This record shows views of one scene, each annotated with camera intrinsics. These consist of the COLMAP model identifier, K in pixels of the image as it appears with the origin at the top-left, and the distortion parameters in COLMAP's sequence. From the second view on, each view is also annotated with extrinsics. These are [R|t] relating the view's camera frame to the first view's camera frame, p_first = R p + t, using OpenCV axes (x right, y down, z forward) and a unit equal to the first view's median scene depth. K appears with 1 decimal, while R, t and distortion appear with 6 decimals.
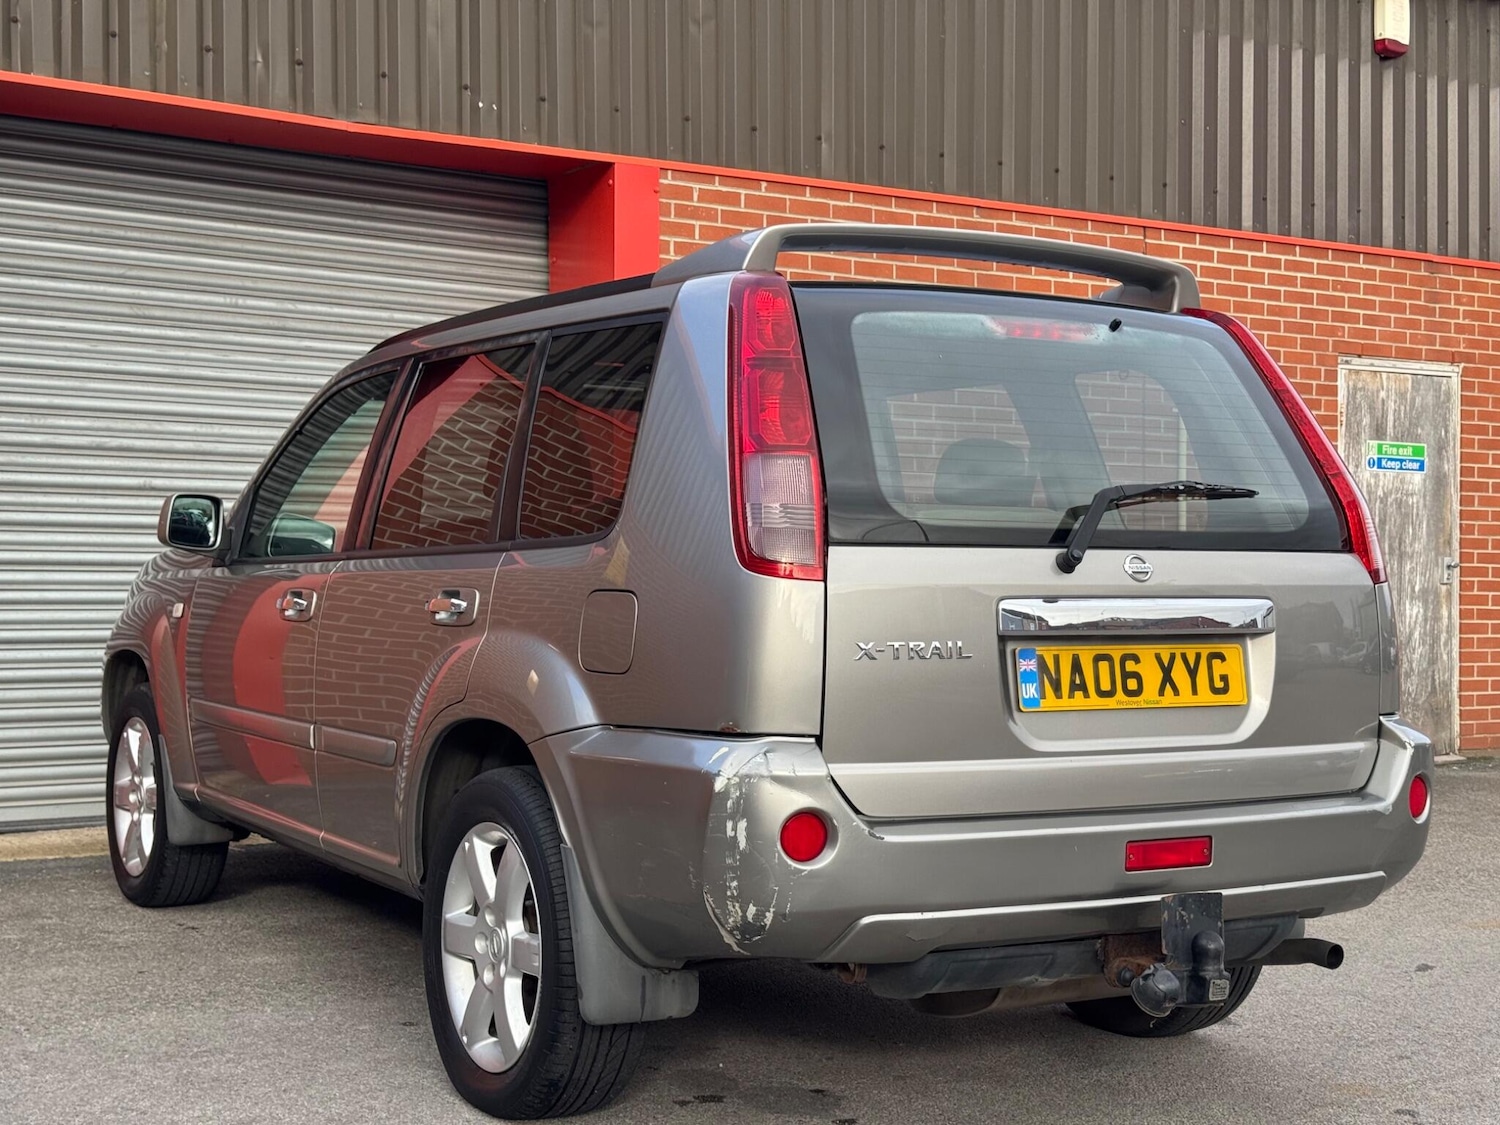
lens RADIAL K [[2087.8, 0, 753.4], [0, 2087.8, 571.0], [0, 0, 1]] dist [0.106518, 0.000000]
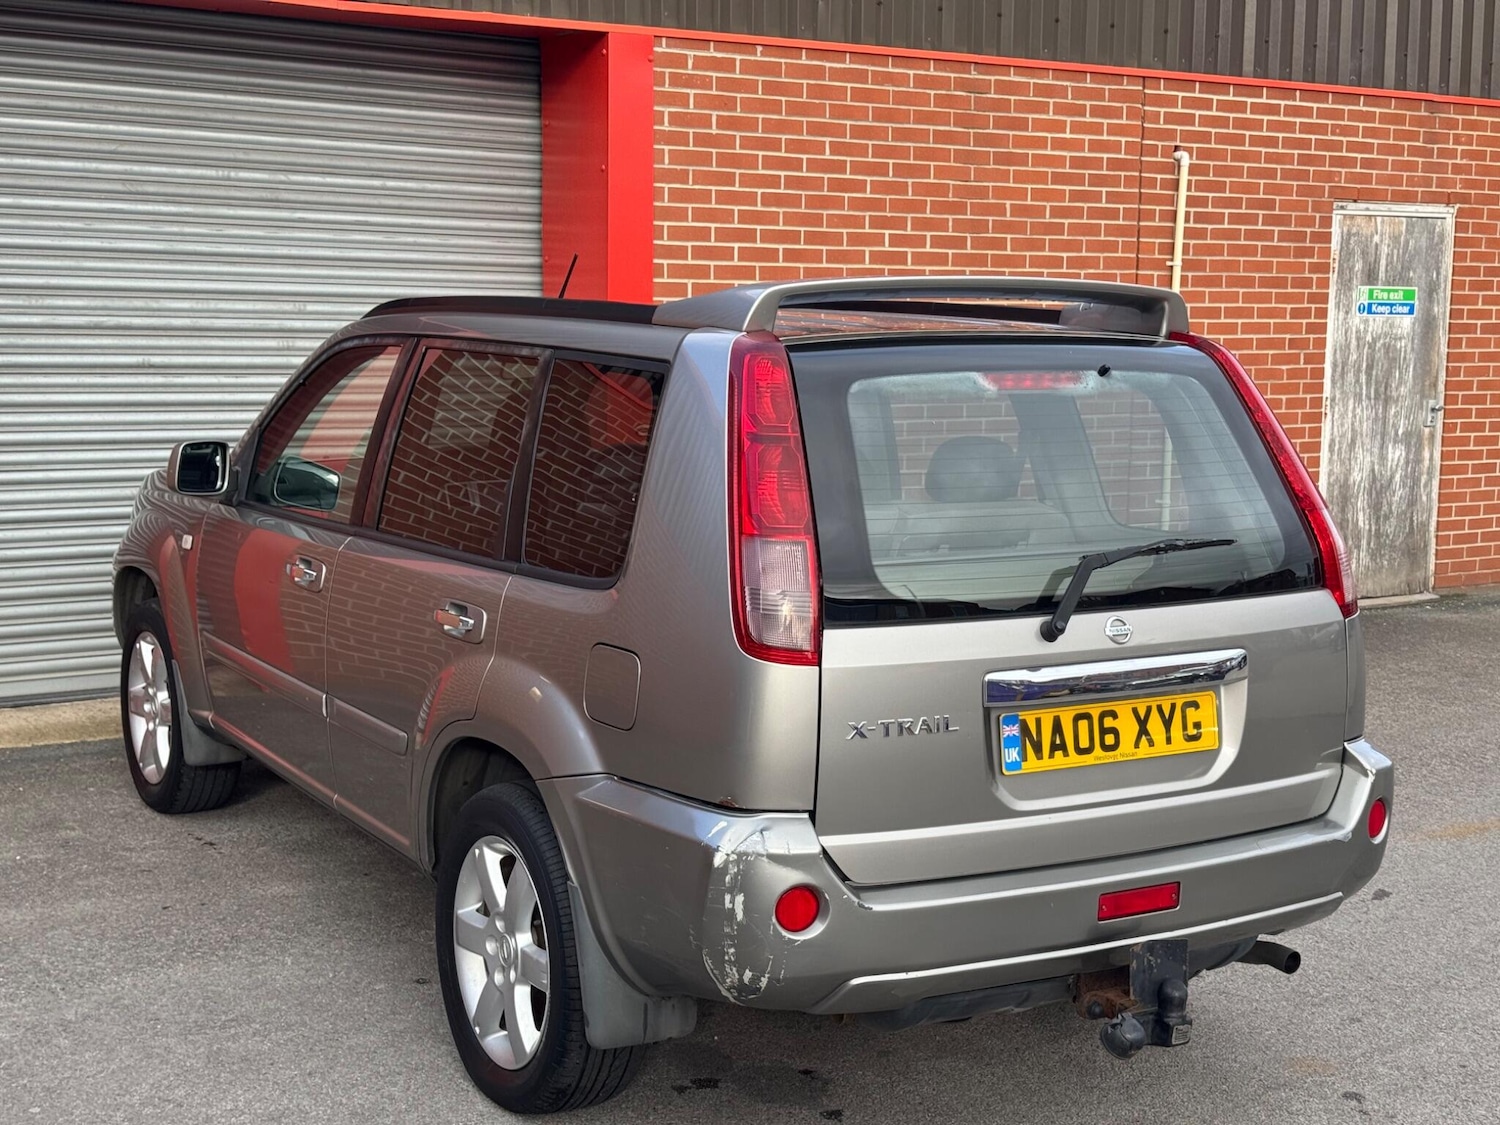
lens RADIAL K [[2087.8, 0, 752.2], [0, 2087.8, 568.4], [0, 0, 1]] dist [0.106518, 0.000000]
pose [[0.999963, 0.006498, 0.005567, -0.004712], [-0.007168, 0.991446, 0.130323, -0.145934], [-0.004673, -0.130358, 0.991456, -0.028570]]
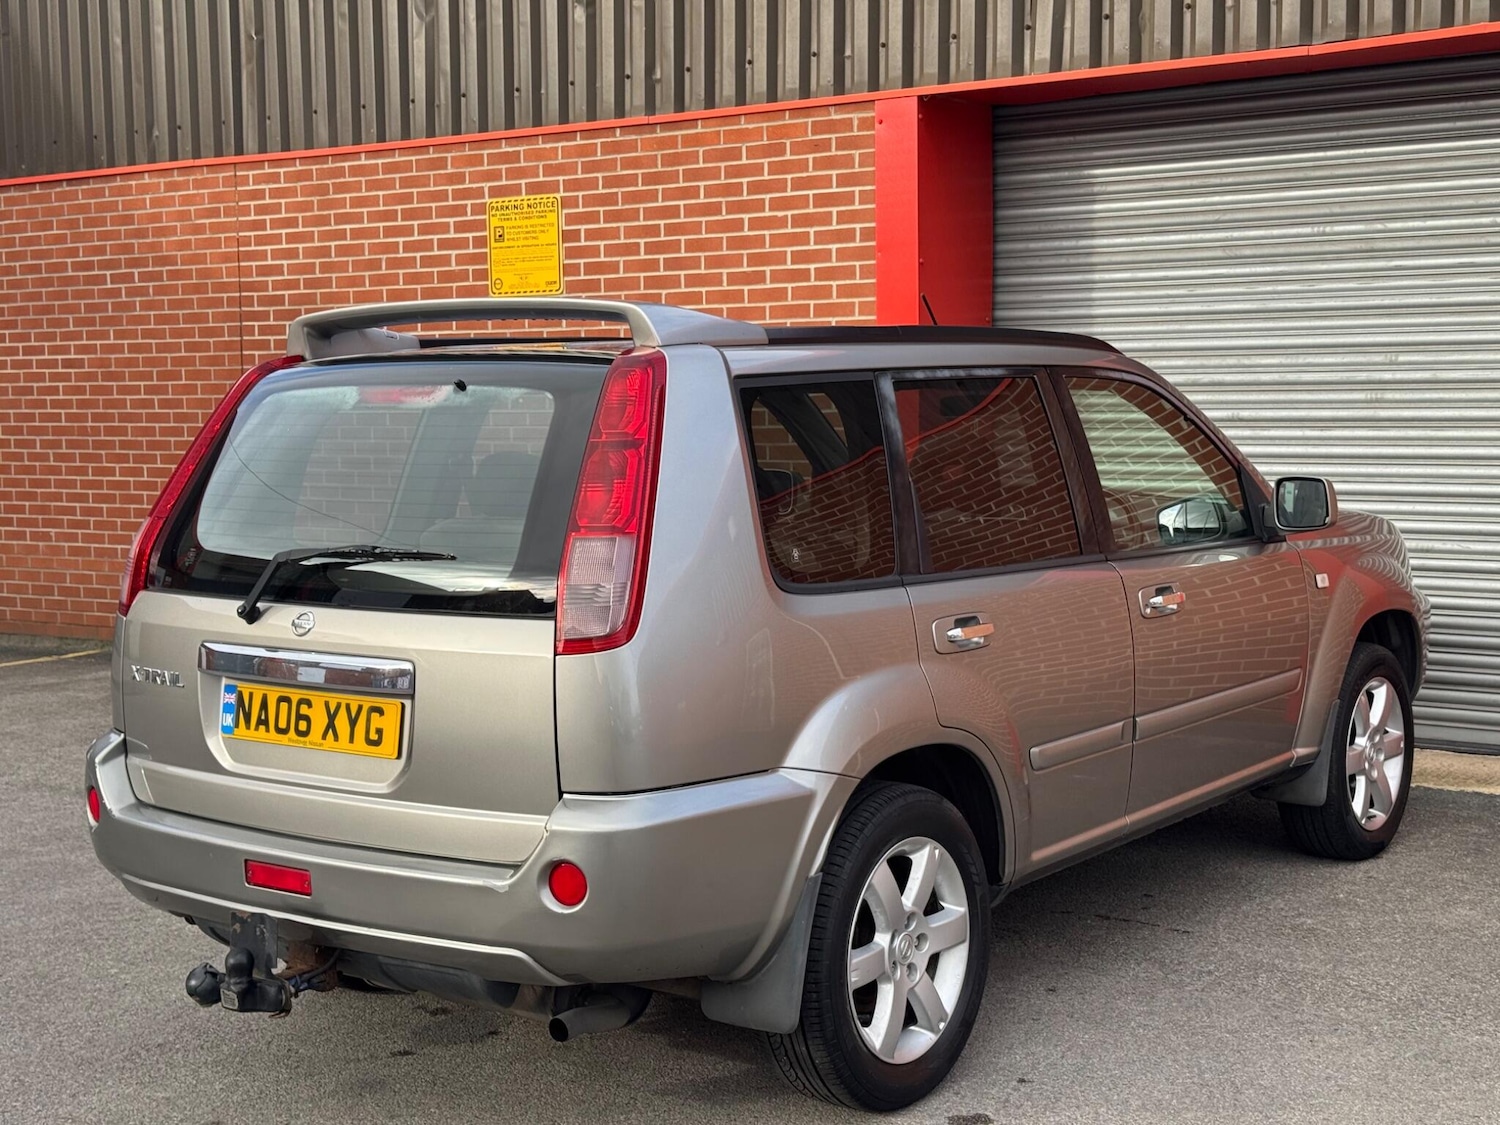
lens RADIAL K [[2087.8, 0, 754.5], [0, 2087.8, 577.6], [0, 0, 1]] dist [0.106518, 0.000000]
pose [[0.384670, 0.071181, -0.920306, 1.142774], [0.017453, 0.996283, 0.084352, -0.101818], [0.922889, -0.048509, 0.381998, 0.694611]]
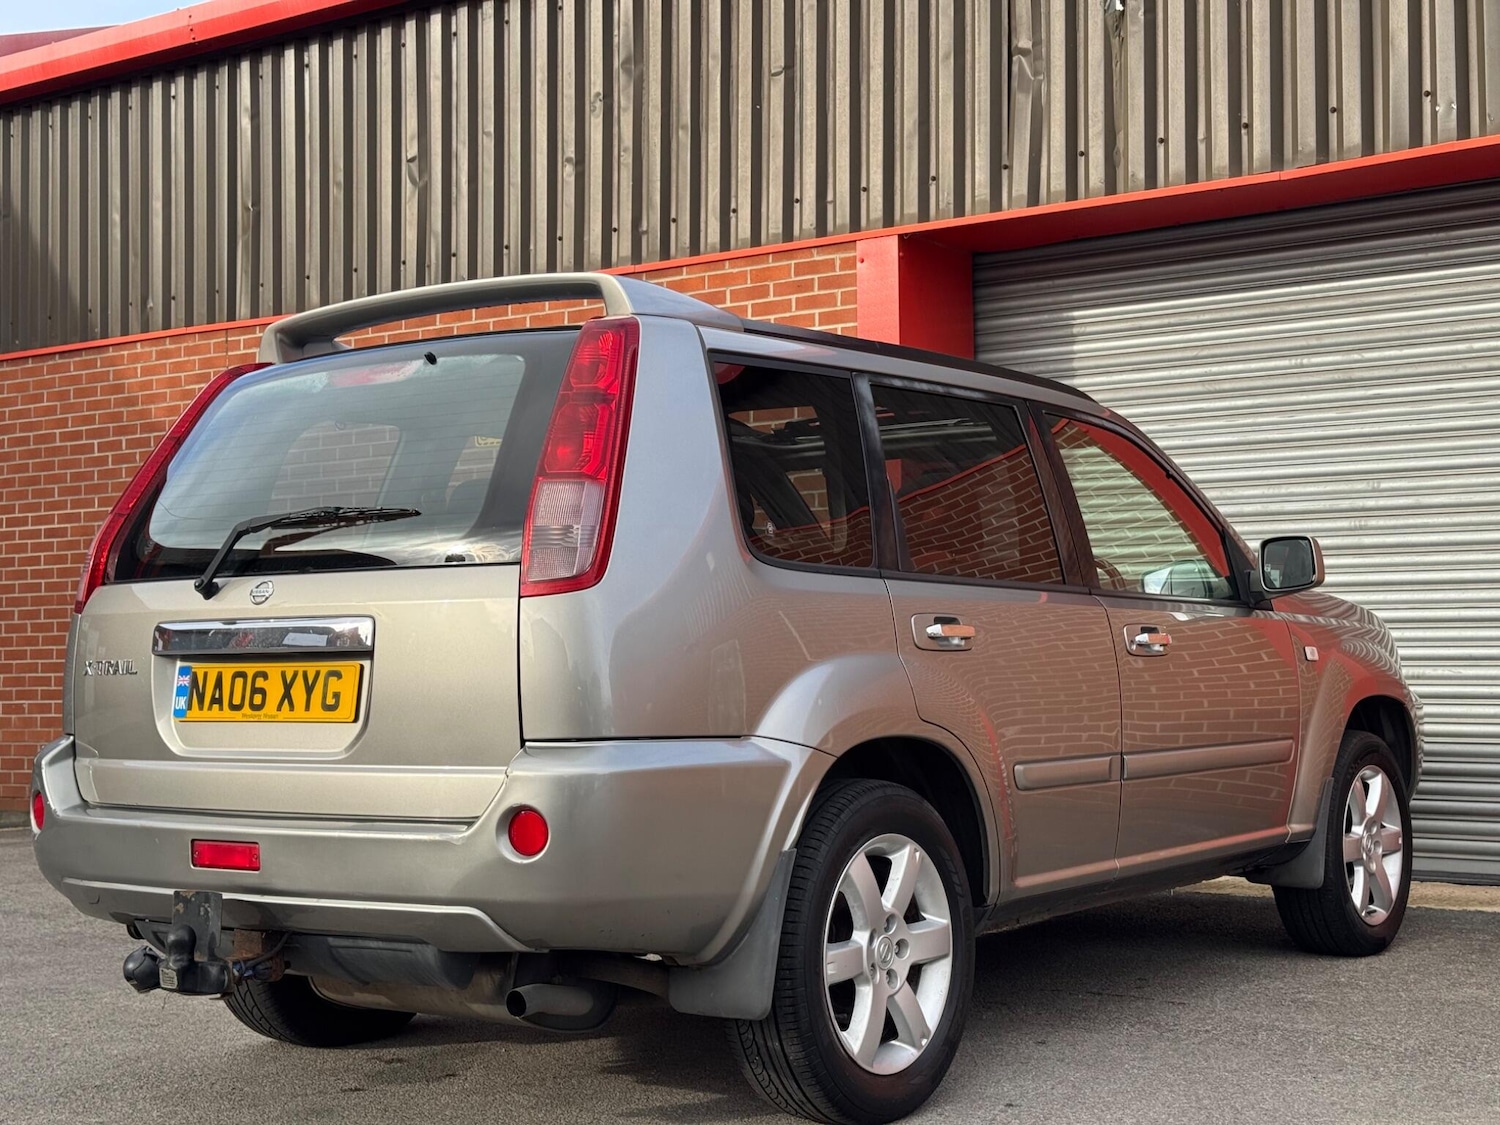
lens RADIAL K [[2087.8, 0, 755.5], [0, 2087.8, 570.5], [0, 0, 1]] dist [0.106518, 0.000000]
pose [[0.389335, -0.053238, -0.919556, 1.123770], [0.013761, 0.998553, -0.051985, 0.041447], [0.920993, 0.007585, 0.389504, 0.708724]]
